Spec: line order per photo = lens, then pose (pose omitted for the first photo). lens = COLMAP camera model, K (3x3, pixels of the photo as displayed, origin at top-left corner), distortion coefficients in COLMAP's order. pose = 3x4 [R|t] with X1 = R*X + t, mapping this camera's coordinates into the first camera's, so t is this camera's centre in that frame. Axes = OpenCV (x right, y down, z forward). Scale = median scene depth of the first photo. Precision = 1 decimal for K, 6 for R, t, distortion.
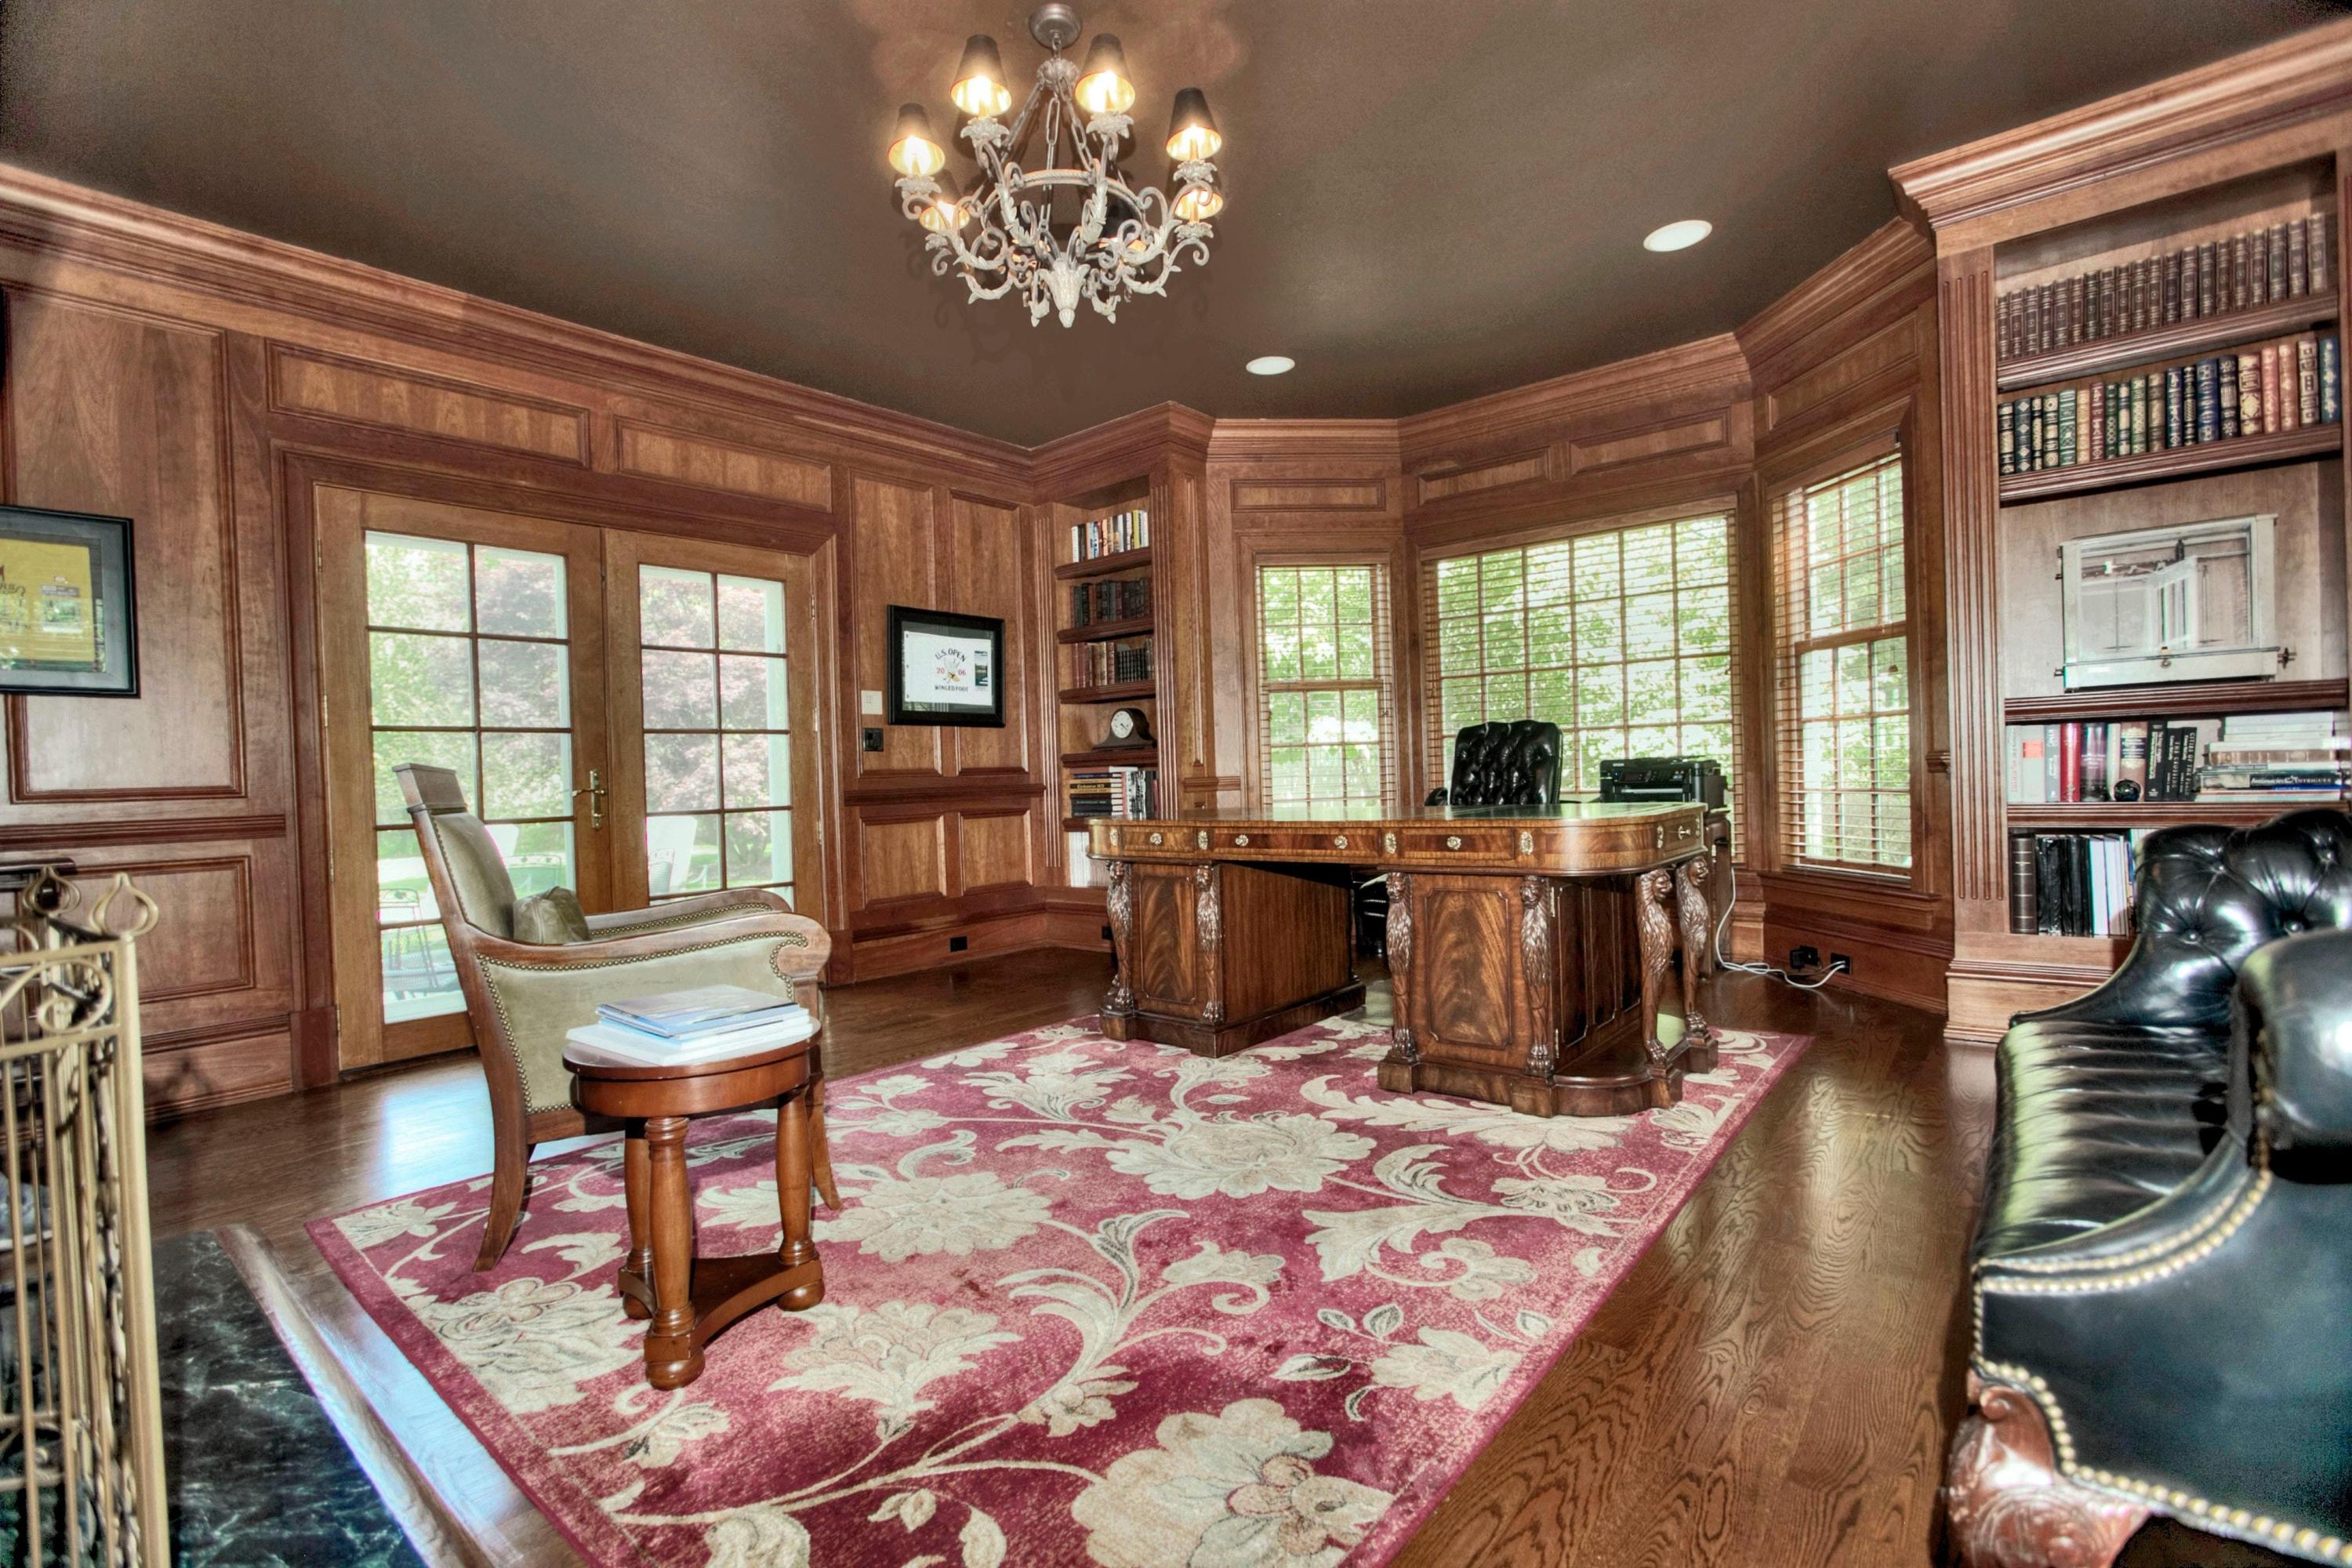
lens RADIAL K [[1076.5, 0, 1176.4], [0, 1076.5, 786.4], [0, 0, 1]] dist [-0.001303, -0.000116]
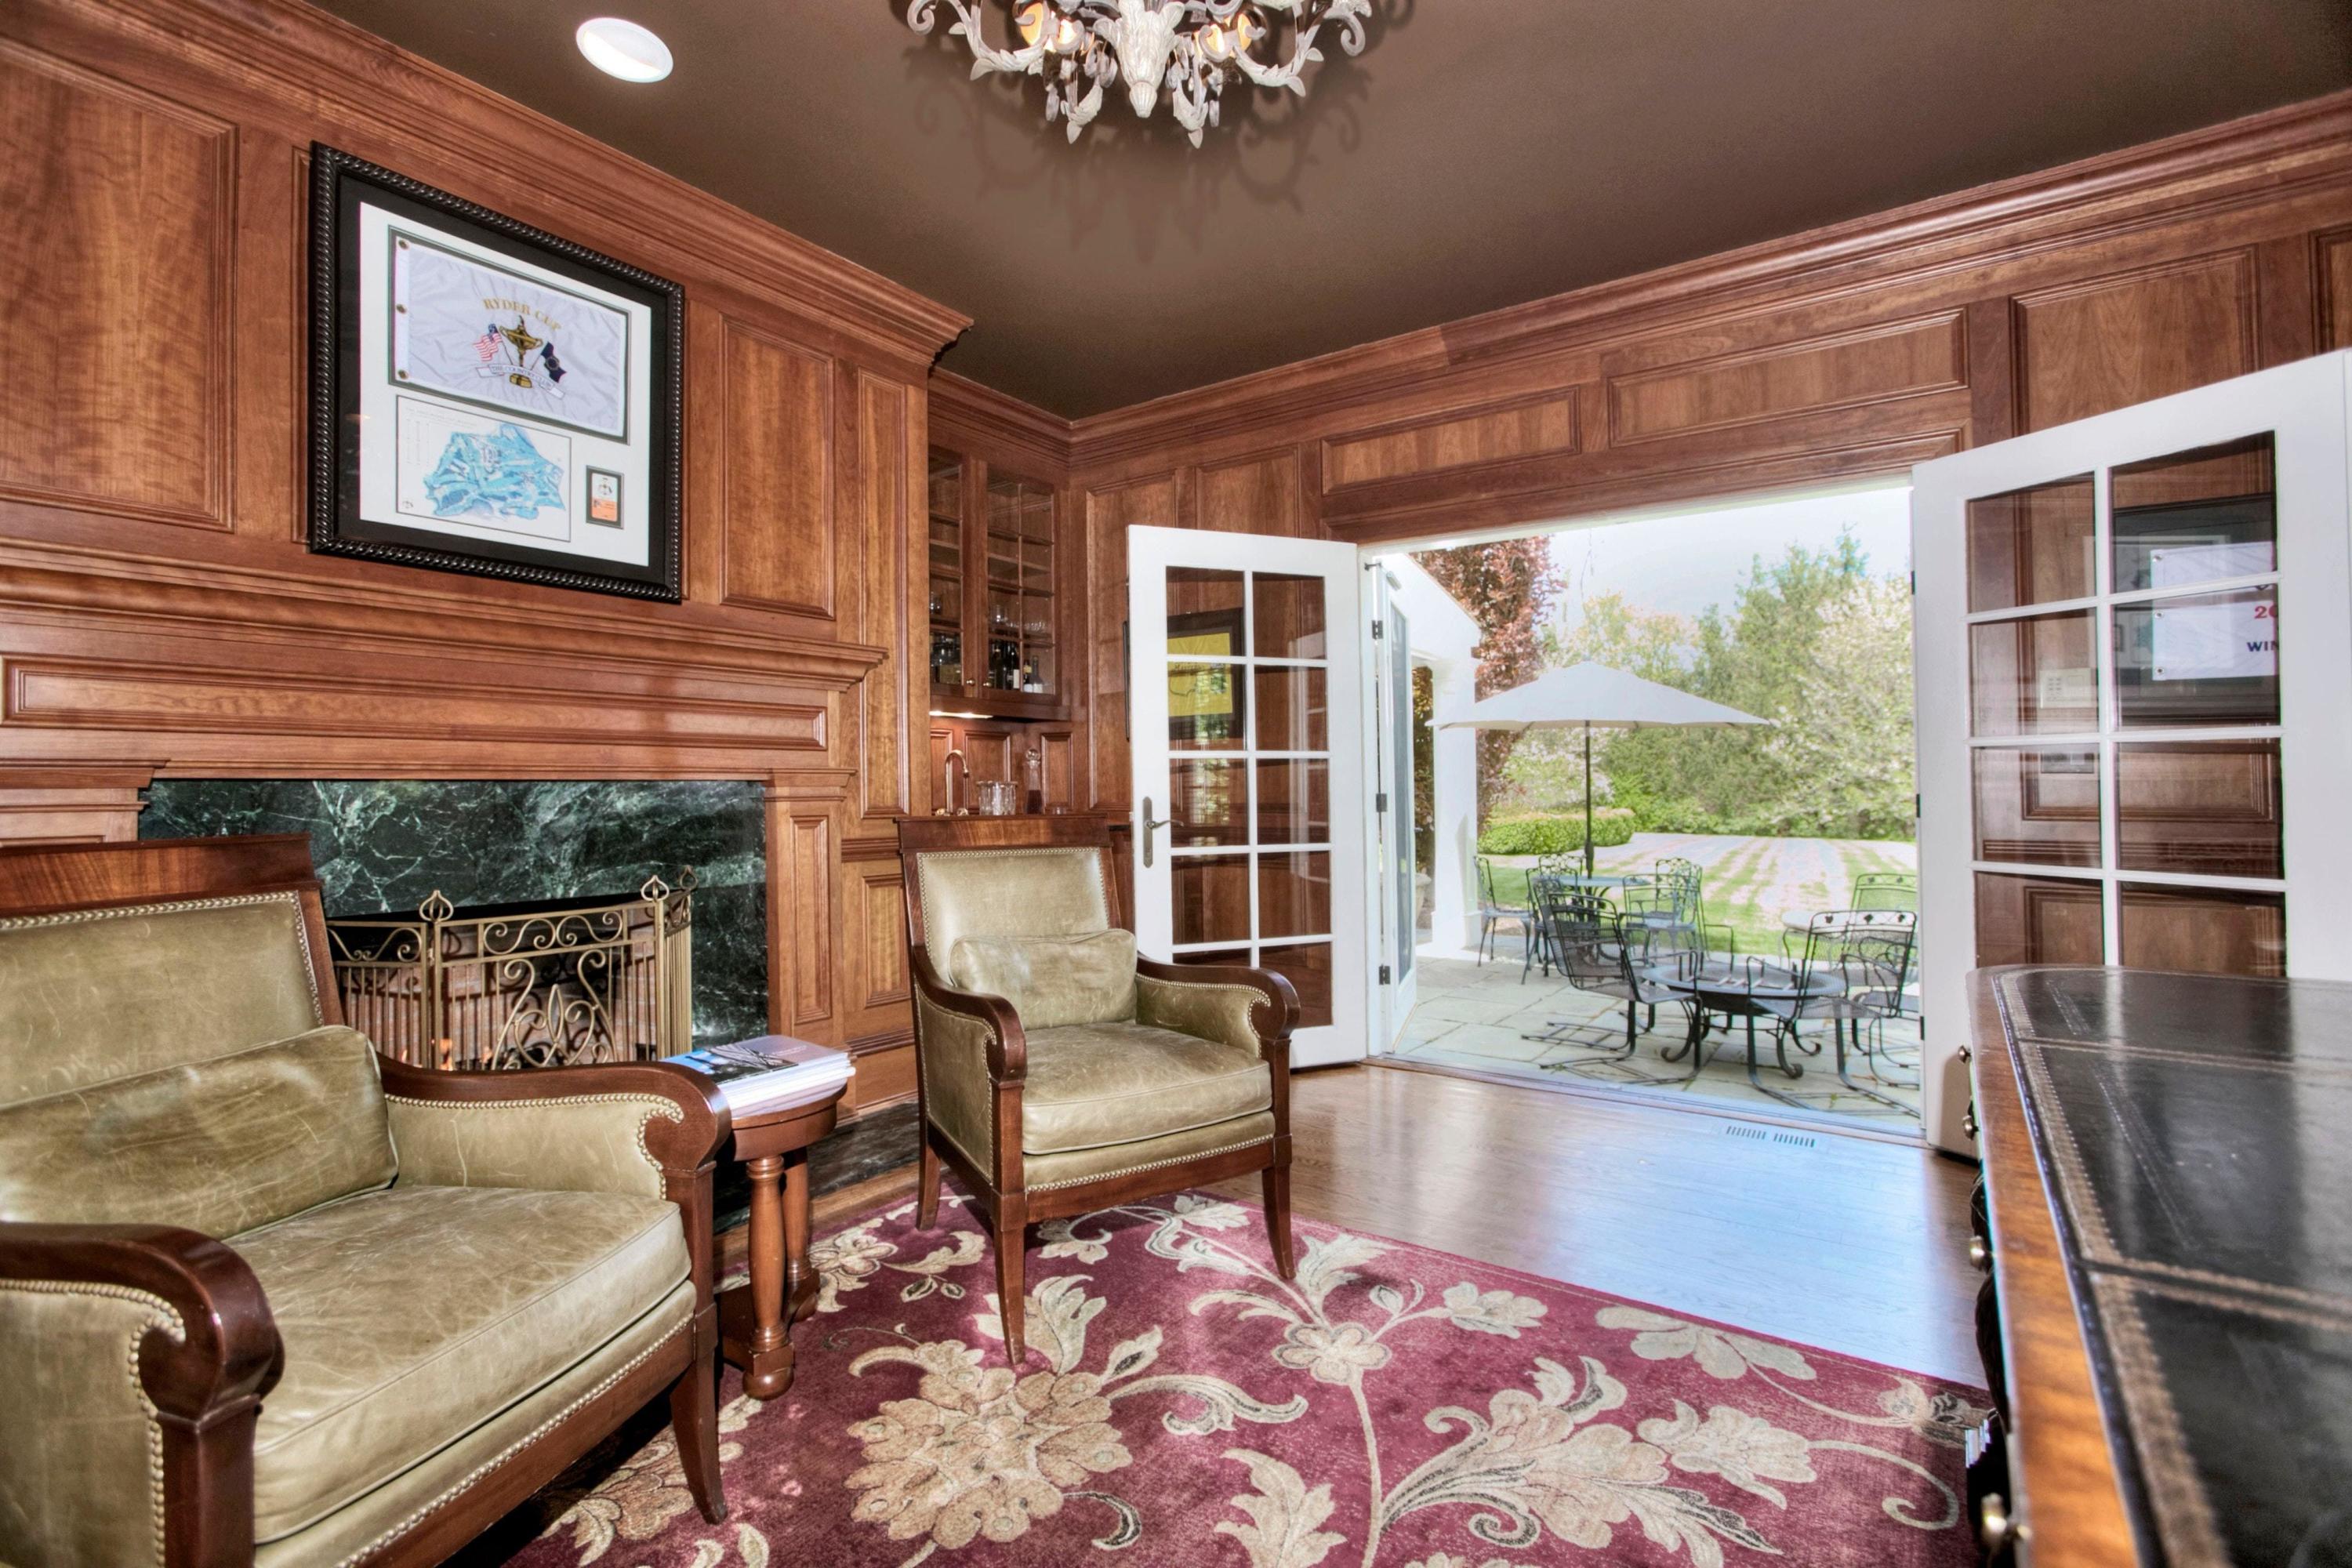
lens RADIAL K [[1076.5, 0, 1179.2], [0, 1076.5, 773.9], [0, 0, 1]] dist [-0.001303, -0.000116]
pose [[0.092091, 0.020199, -0.995546, 0.430232], [-0.014935, 0.999710, 0.018902, -0.067789], [0.995639, 0.013128, 0.092366, 0.865448]]
